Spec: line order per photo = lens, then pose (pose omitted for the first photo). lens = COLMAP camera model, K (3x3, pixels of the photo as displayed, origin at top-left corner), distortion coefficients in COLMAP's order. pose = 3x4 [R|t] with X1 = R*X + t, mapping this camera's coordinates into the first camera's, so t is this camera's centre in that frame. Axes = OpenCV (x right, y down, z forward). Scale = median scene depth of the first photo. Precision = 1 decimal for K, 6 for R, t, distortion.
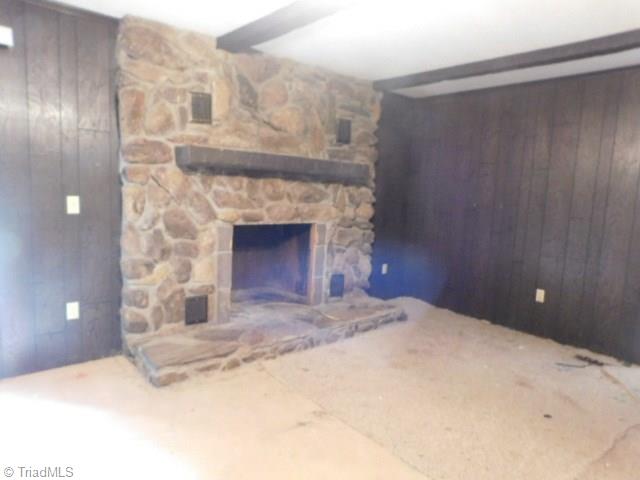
lens RADIAL K [[424.7, 0, 318.0], [0, 424.7, 237.2], [0, 0, 1]] dist [-0.055895, 0.043204]
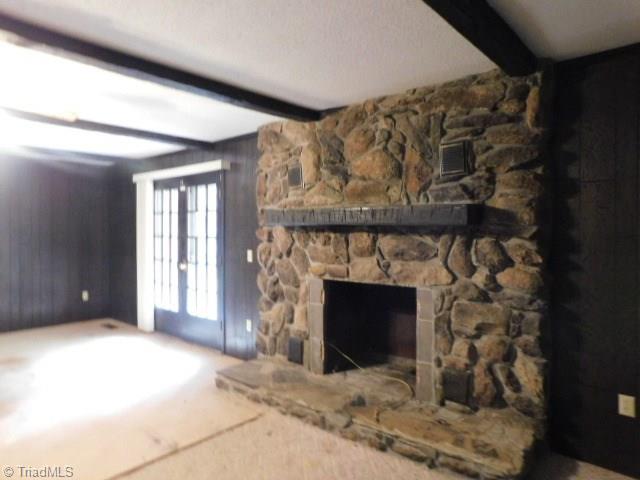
lens RADIAL K [[424.7, 0, 322.1], [0, 424.7, 241.0], [0, 0, 1]] dist [-0.055895, 0.043204]
pose [[0.179116, -0.032282, -0.983298, 0.848326], [-0.117651, 0.991586, -0.053985, -0.066876], [0.976768, 0.125356, 0.173811, 0.832772]]
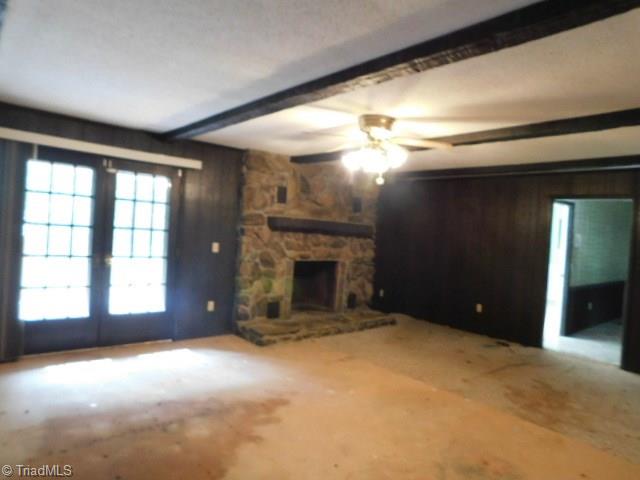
lens RADIAL K [[424.7, 0, 319.9], [0, 424.7, 236.7], [0, 0, 1]] dist [-0.055895, 0.043204]
pose [[0.999628, 0.018288, 0.020235, -0.138536], [-0.016113, 0.994560, -0.102910, 0.051175], [-0.022007, 0.102545, 0.994485, -0.738557]]
